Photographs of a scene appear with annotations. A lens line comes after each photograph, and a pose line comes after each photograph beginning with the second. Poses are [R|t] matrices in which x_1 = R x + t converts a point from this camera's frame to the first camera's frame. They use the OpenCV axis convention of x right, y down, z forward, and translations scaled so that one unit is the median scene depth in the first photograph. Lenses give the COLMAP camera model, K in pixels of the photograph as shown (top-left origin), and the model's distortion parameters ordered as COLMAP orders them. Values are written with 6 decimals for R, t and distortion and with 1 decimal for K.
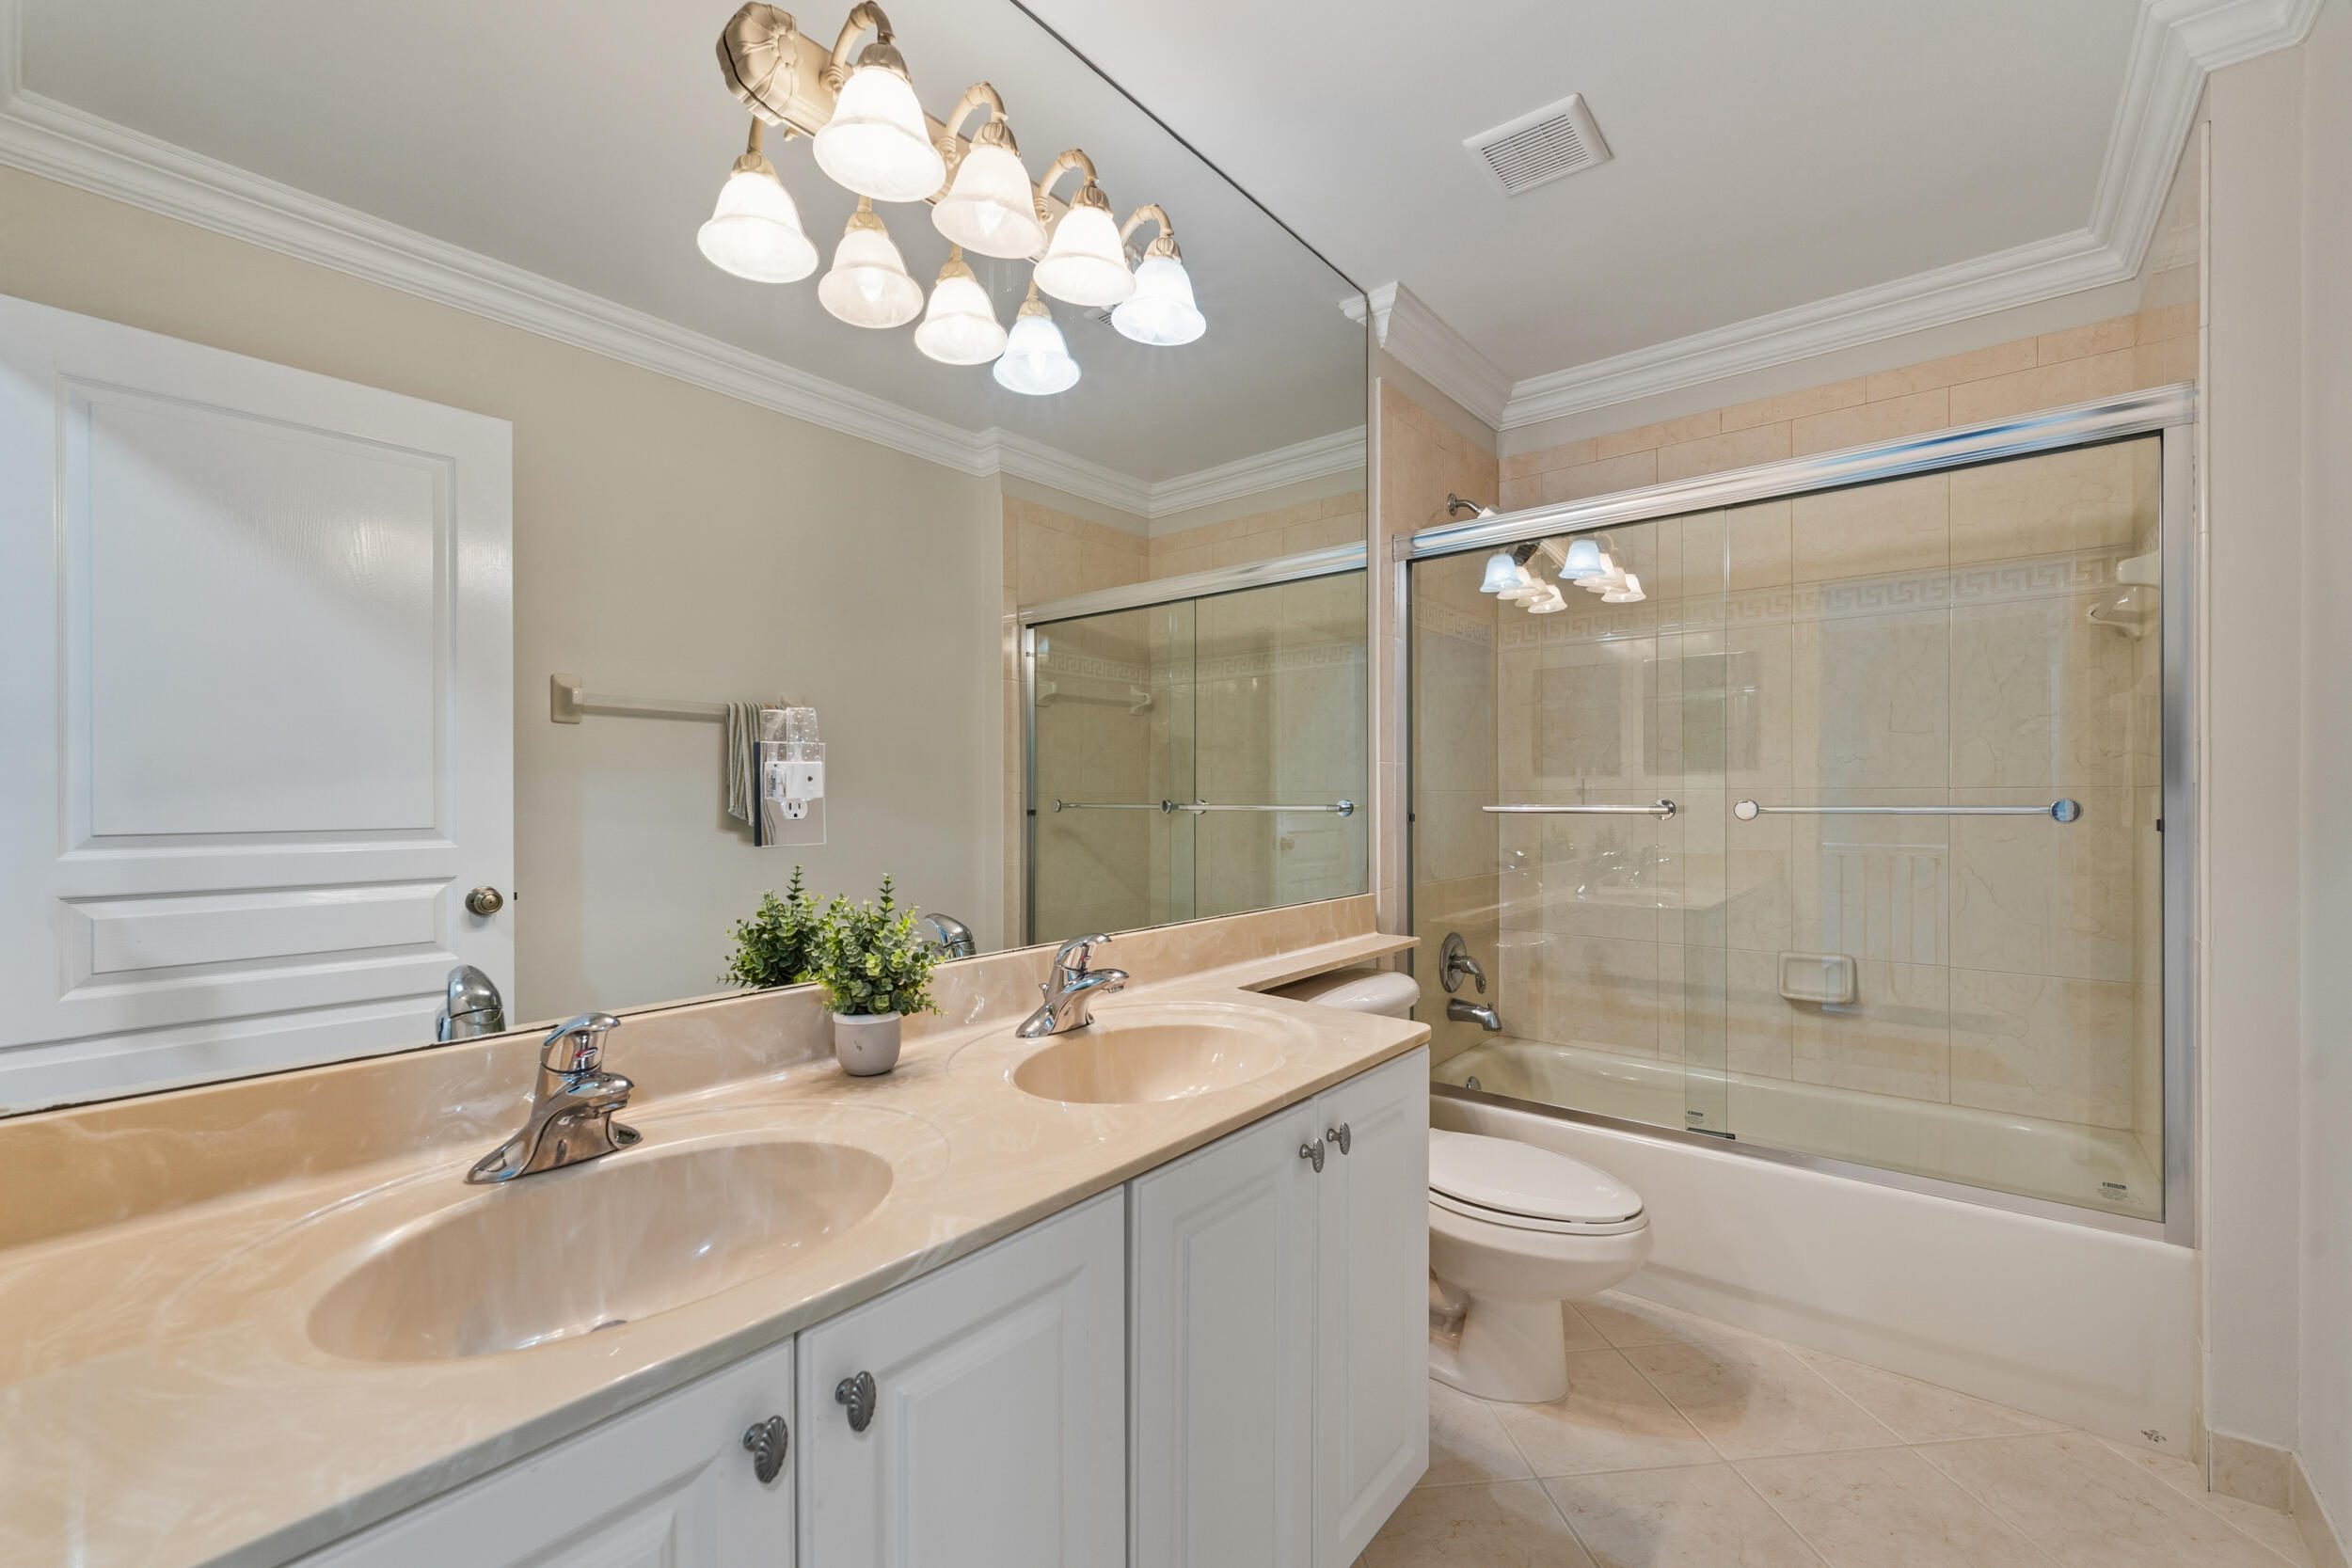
lens RADIAL K [[963.8, 0, 1183.5], [0, 963.8, 799.2], [0, 0, 1]] dist [-0.011388, 0.001137]
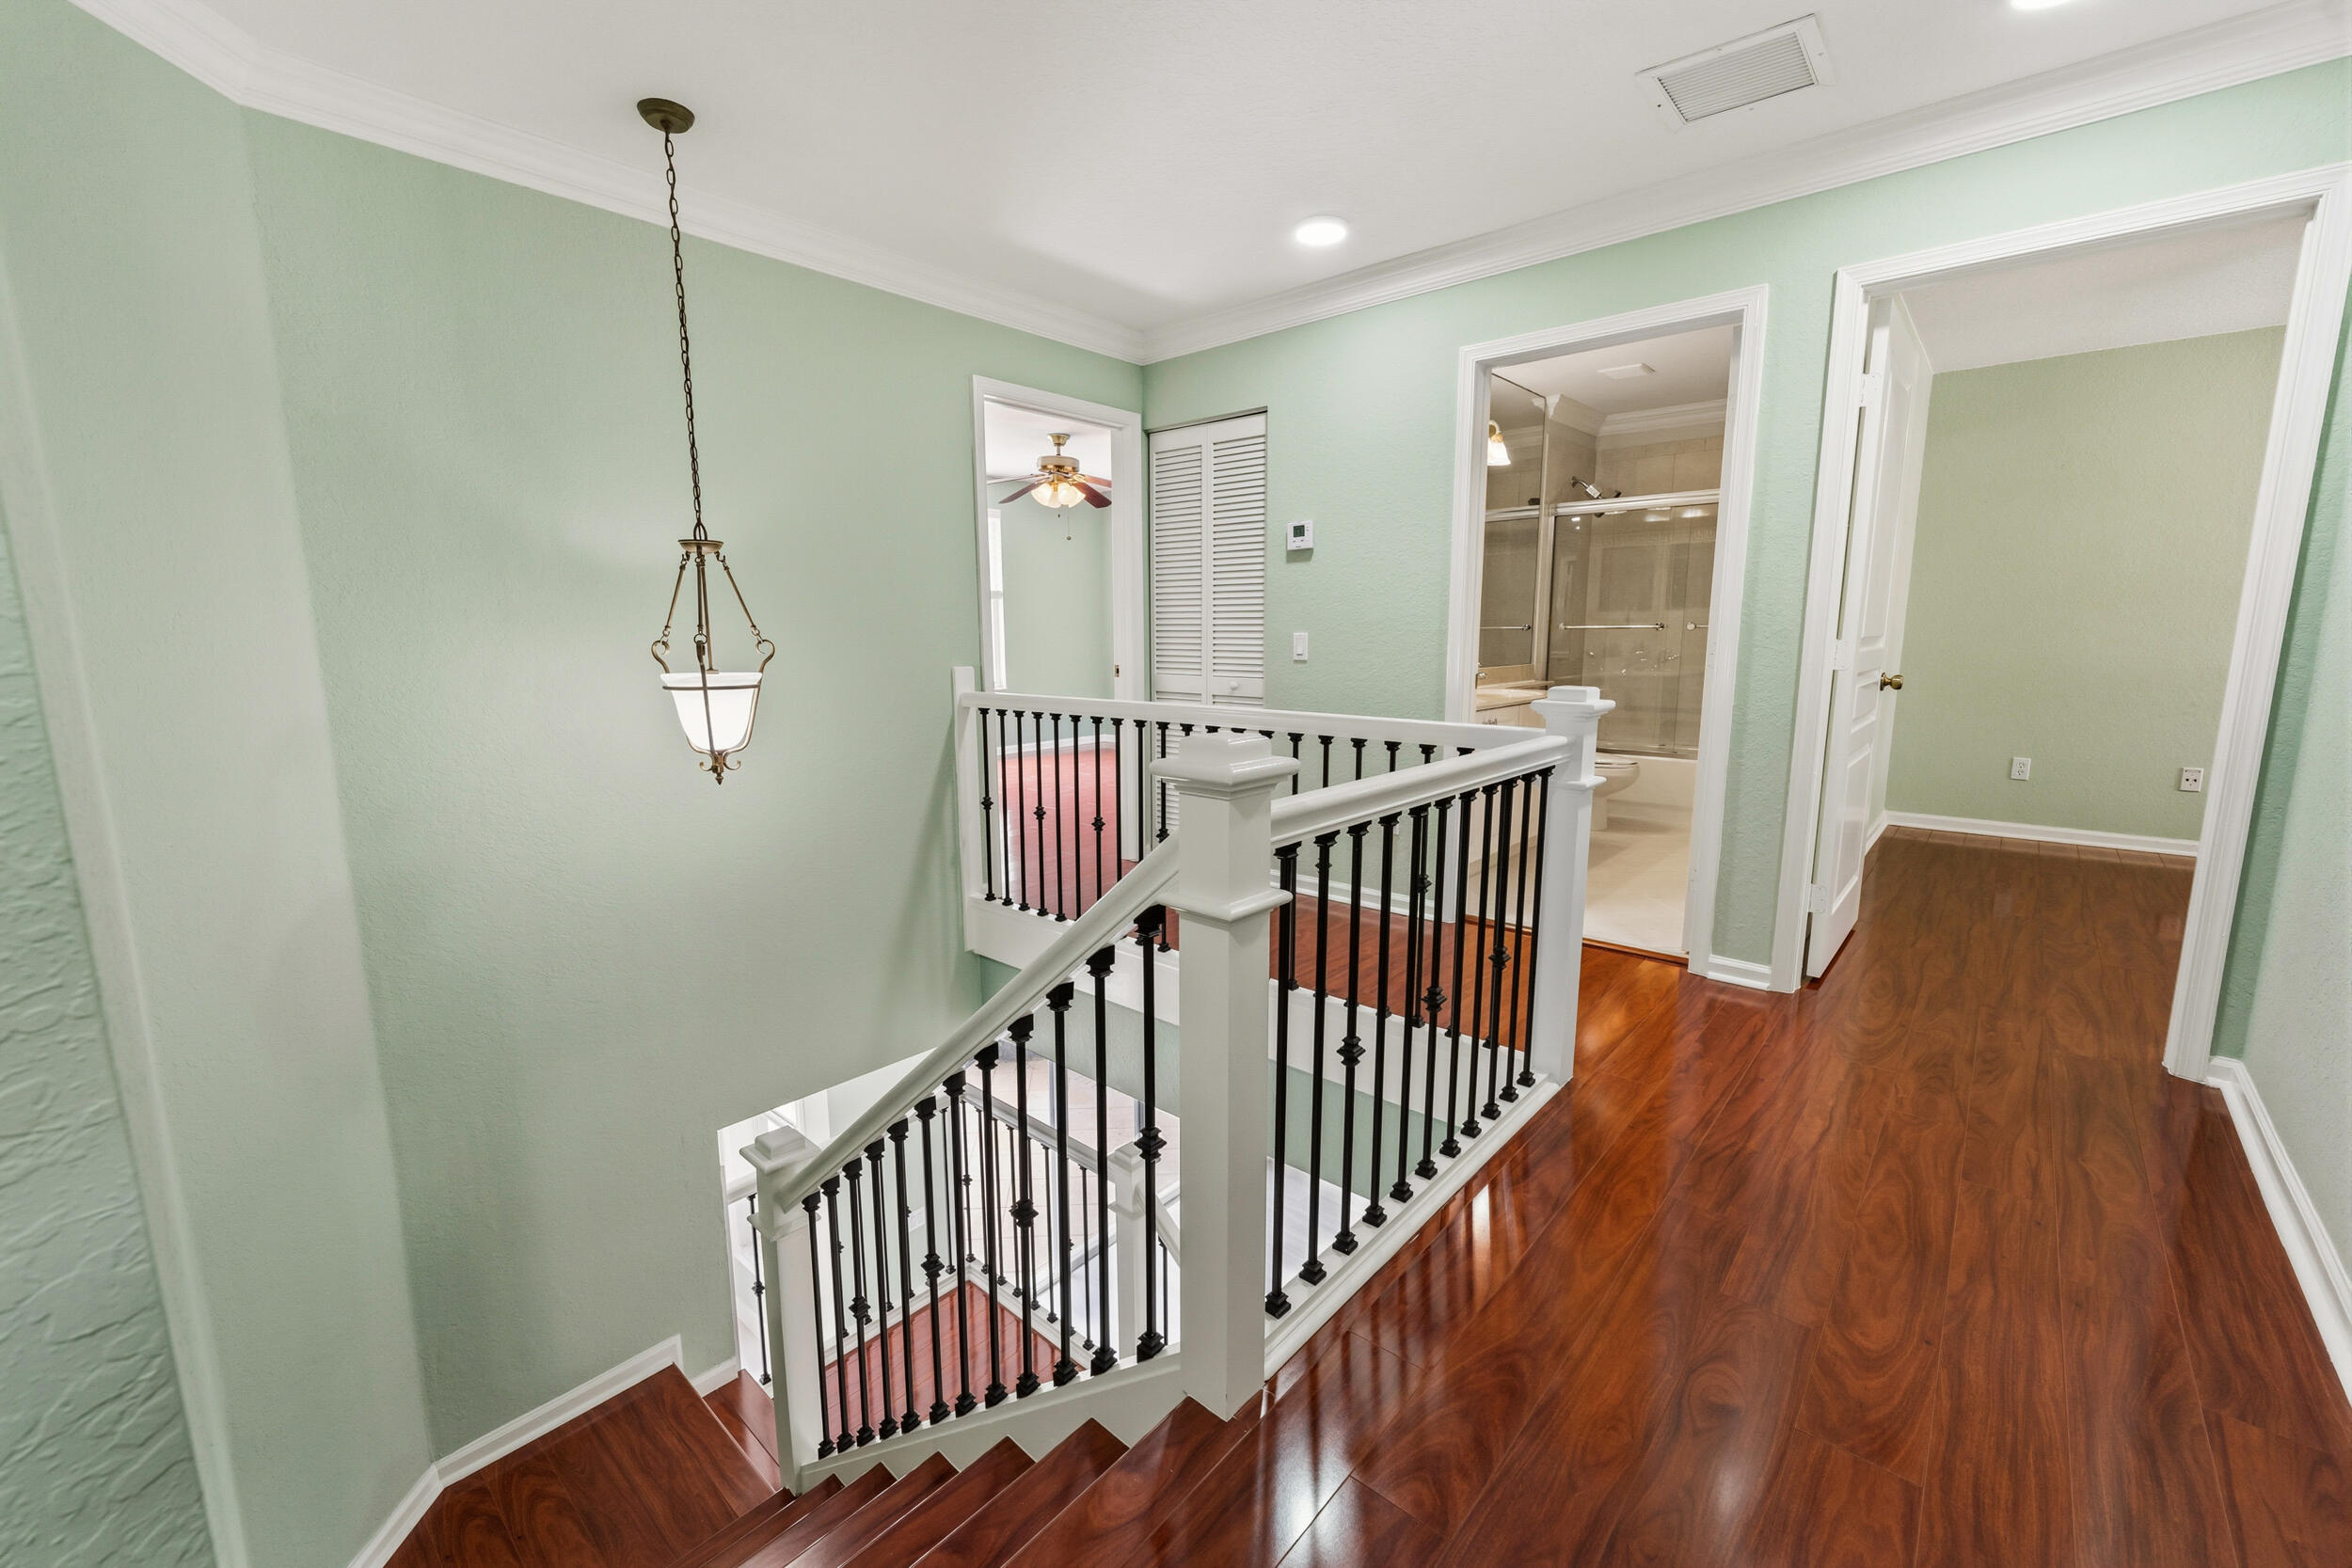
lens RADIAL K [[963.8, 0, 1190.2], [0, 963.8, 779.6], [0, 0, 1]] dist [-0.011388, 0.001137]
pose [[0.999091, 0.009266, -0.041603, -0.445927], [-0.002613, 0.987564, 0.157194, 0.011304], [0.042542, -0.156943, 0.986691, -1.163806]]
